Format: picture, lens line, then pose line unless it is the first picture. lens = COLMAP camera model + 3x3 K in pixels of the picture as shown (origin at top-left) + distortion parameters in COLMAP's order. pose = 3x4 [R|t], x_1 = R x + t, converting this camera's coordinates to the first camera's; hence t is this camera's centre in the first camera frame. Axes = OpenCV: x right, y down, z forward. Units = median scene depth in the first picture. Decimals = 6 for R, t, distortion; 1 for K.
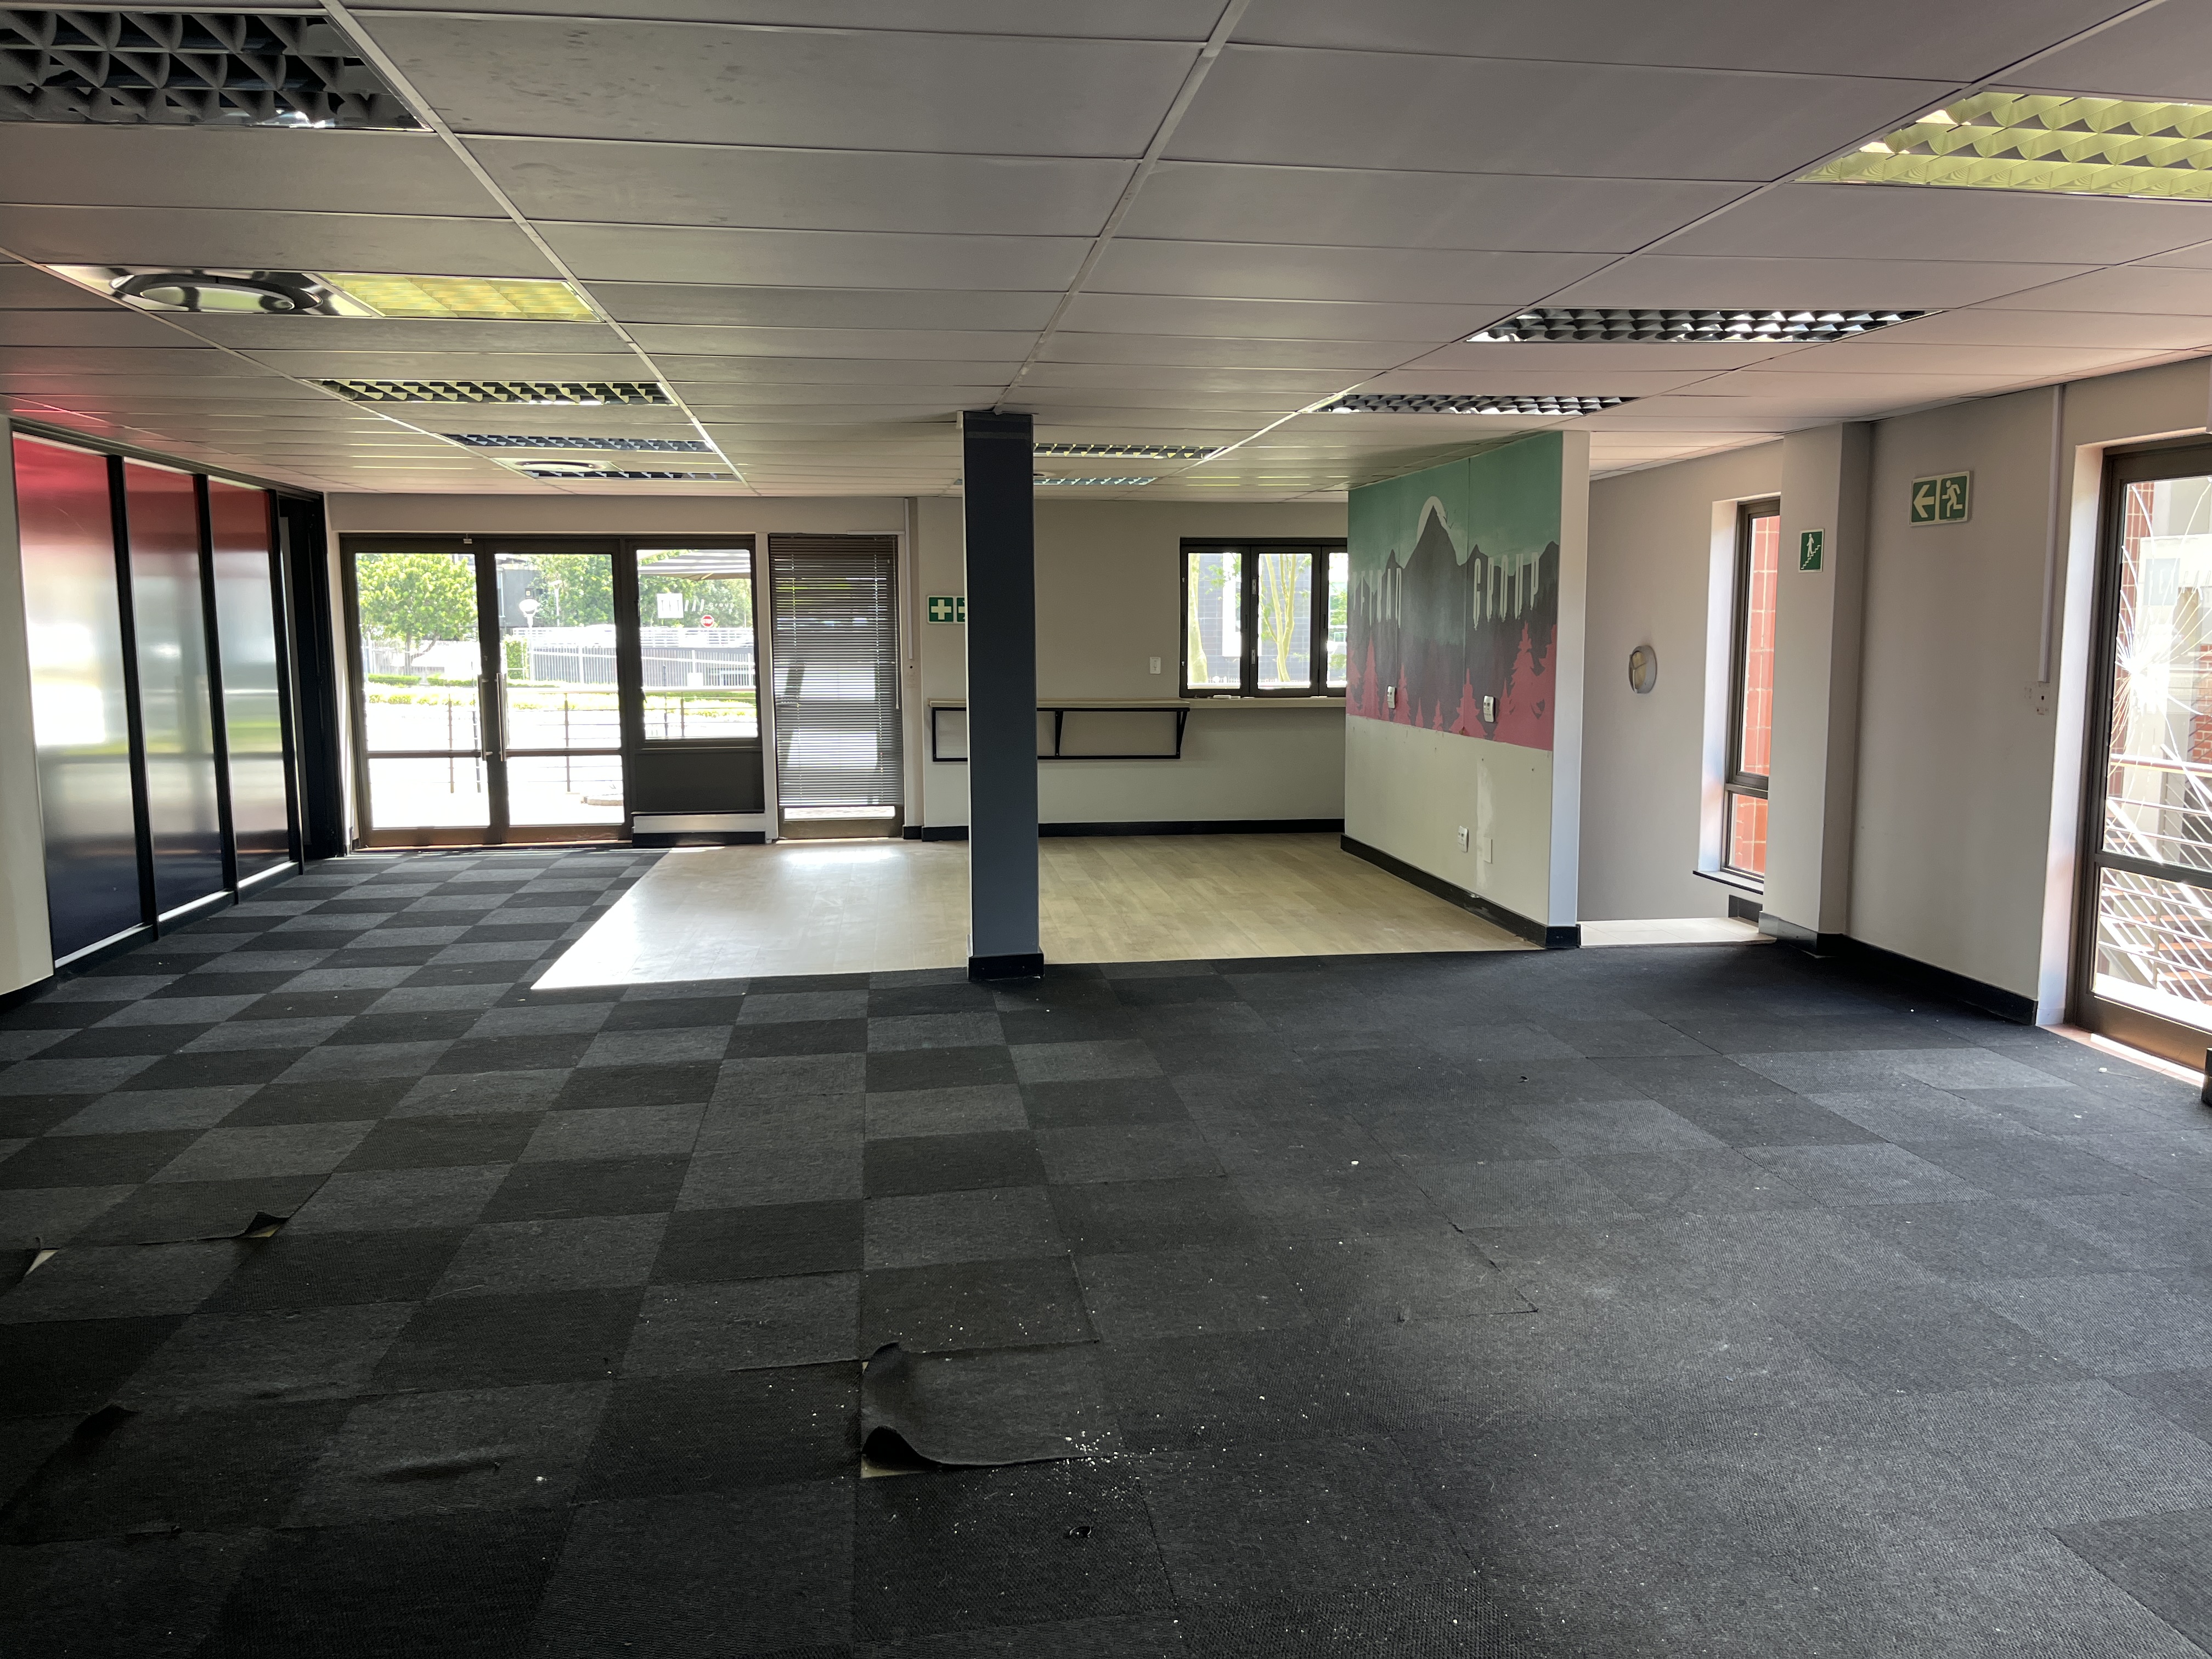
lens RADIAL K [[1677.6, 0, 1106.0], [0, 1677.6, 829.5], [0, 0, 1]] dist [0.063171, -0.094728]
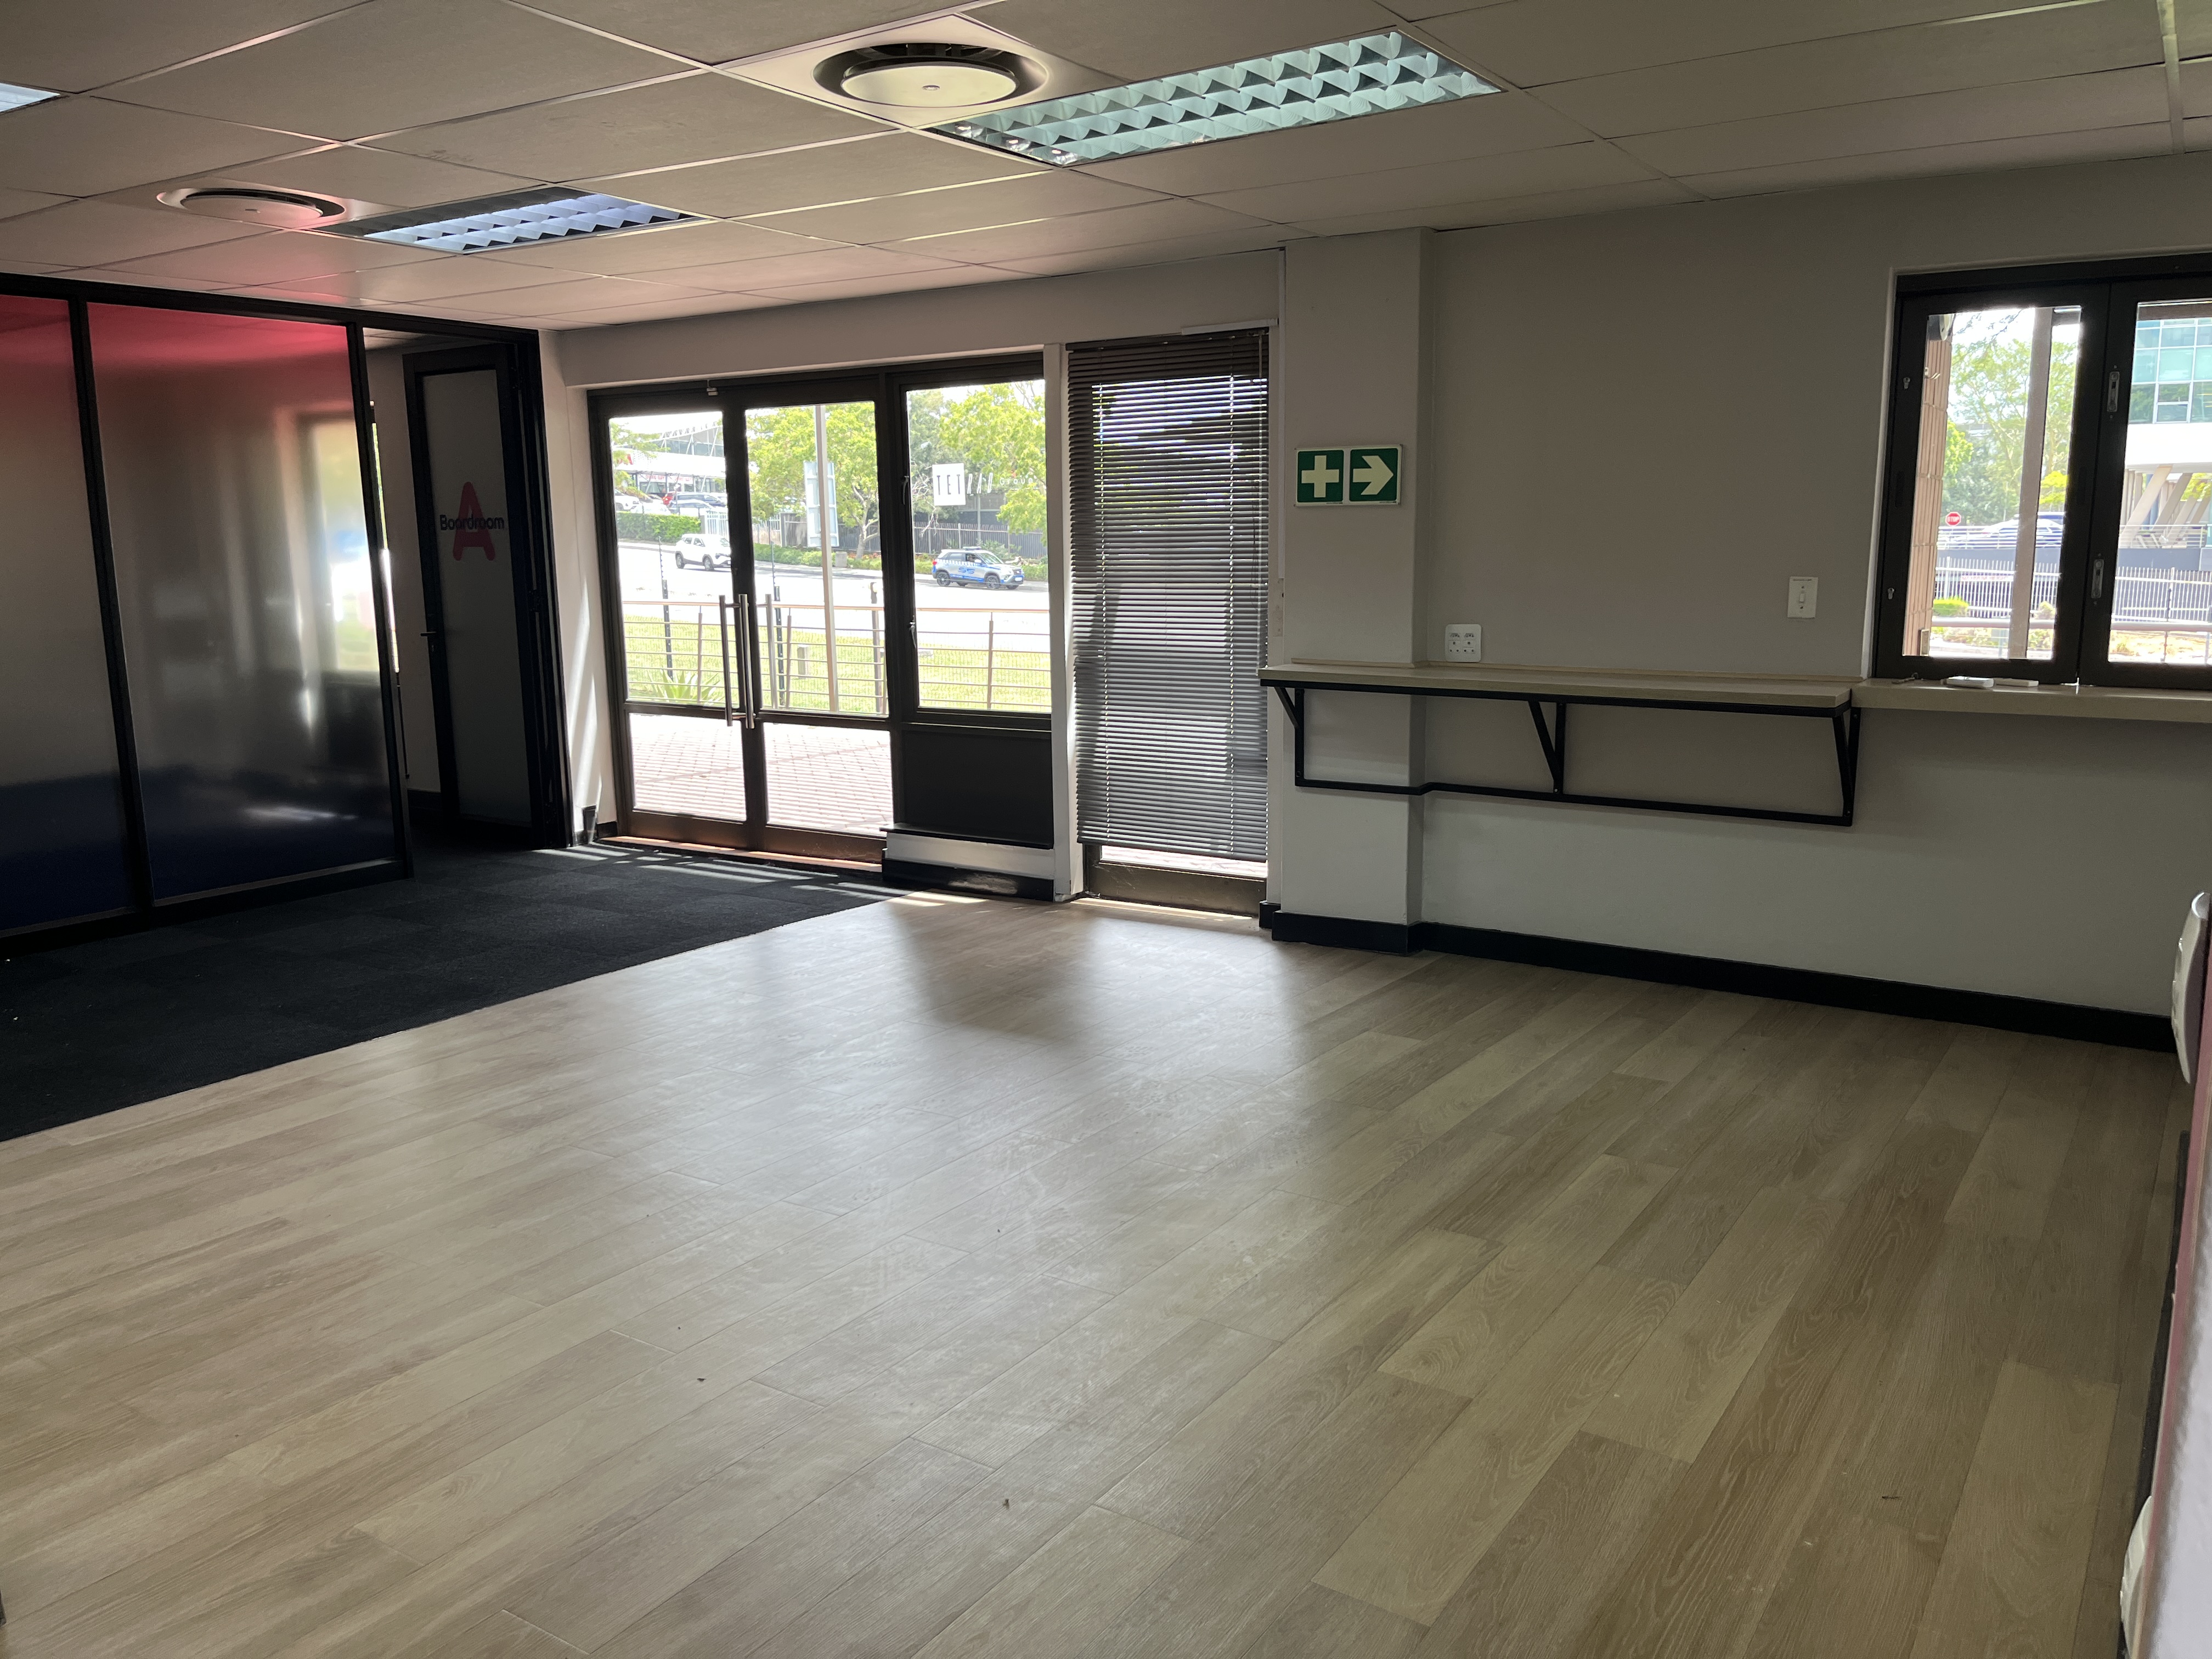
lens RADIAL K [[1701.1, 0, 1103.8], [0, 1701.1, 874.1], [0, 0, 1]] dist [0.084878, -0.099447]
pose [[0.746024, 0.123804, -0.654309, 0.199367], [-0.075682, 0.991963, 0.101402, -0.063818], [0.661604, -0.026129, 0.749398, 0.600290]]
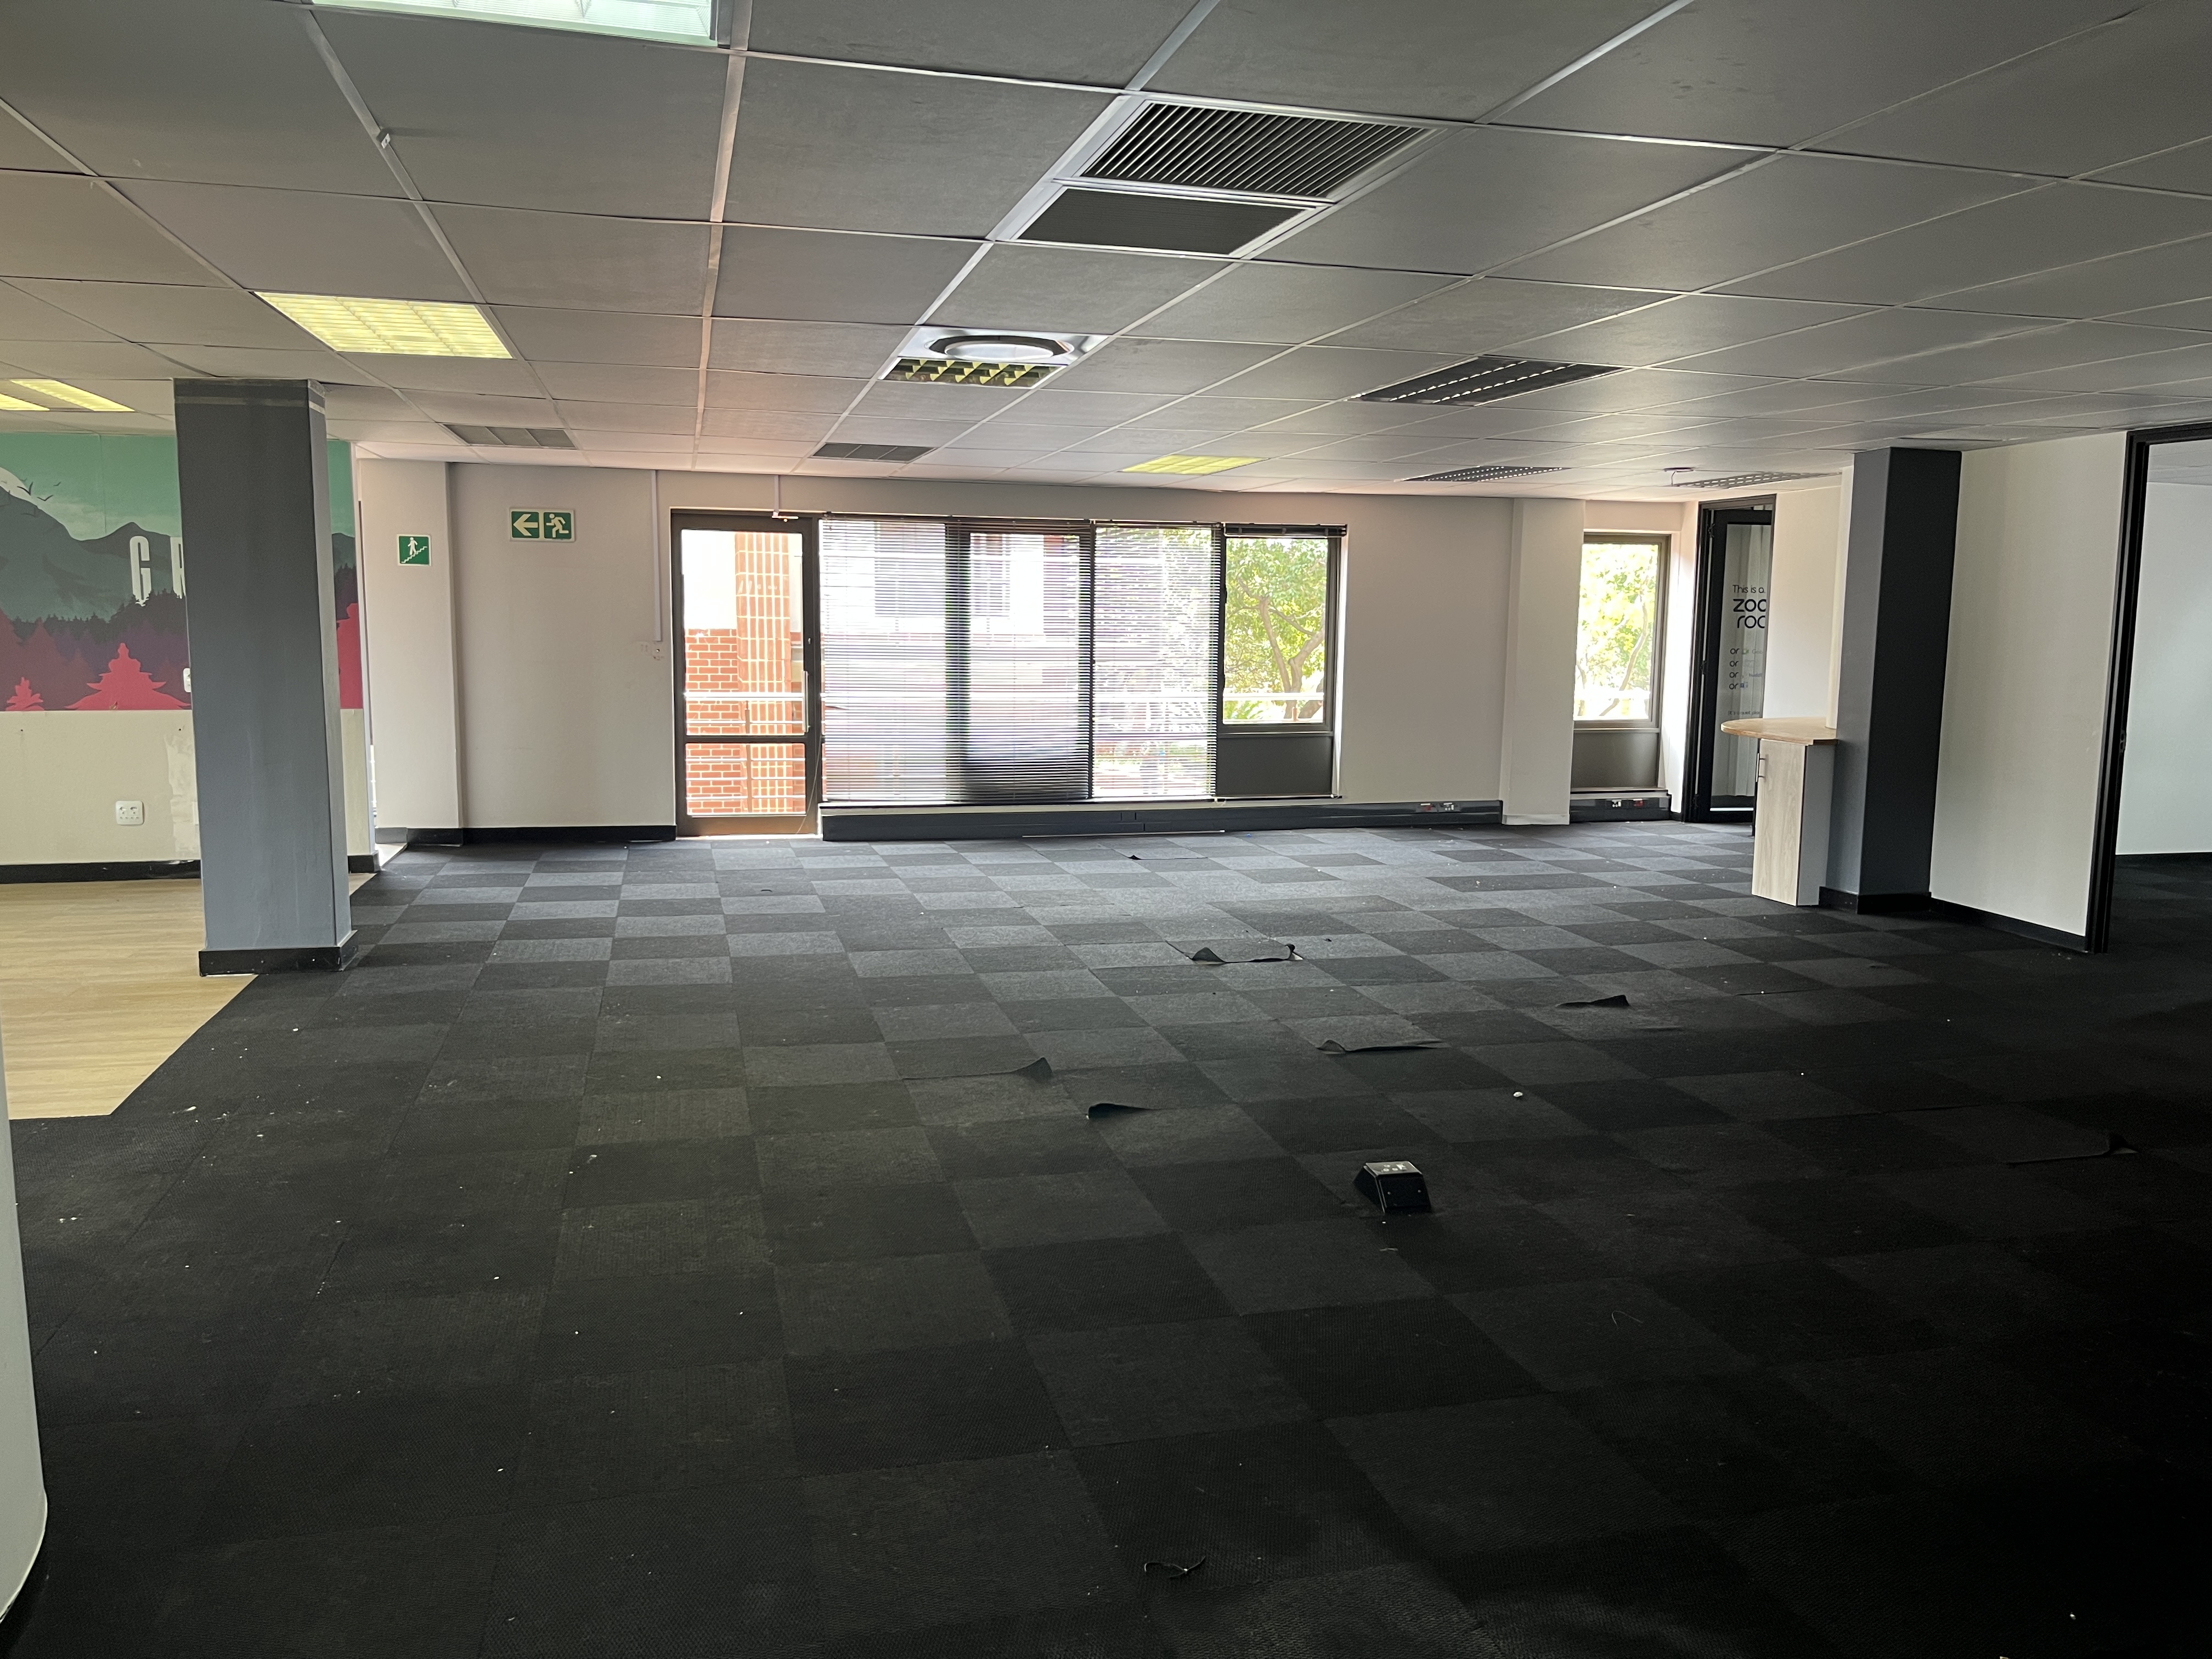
lens RADIAL K [[1722.6, 0, 1106.0], [0, 1722.6, 829.5], [0, 0, 1]] dist [0.073173, -0.103777]
pose [[-0.113375, -0.127076, 0.985392, -0.685278], [0.107501, 0.984395, 0.139316, -0.052178], [-0.987719, 0.121726, -0.097945, 0.406872]]
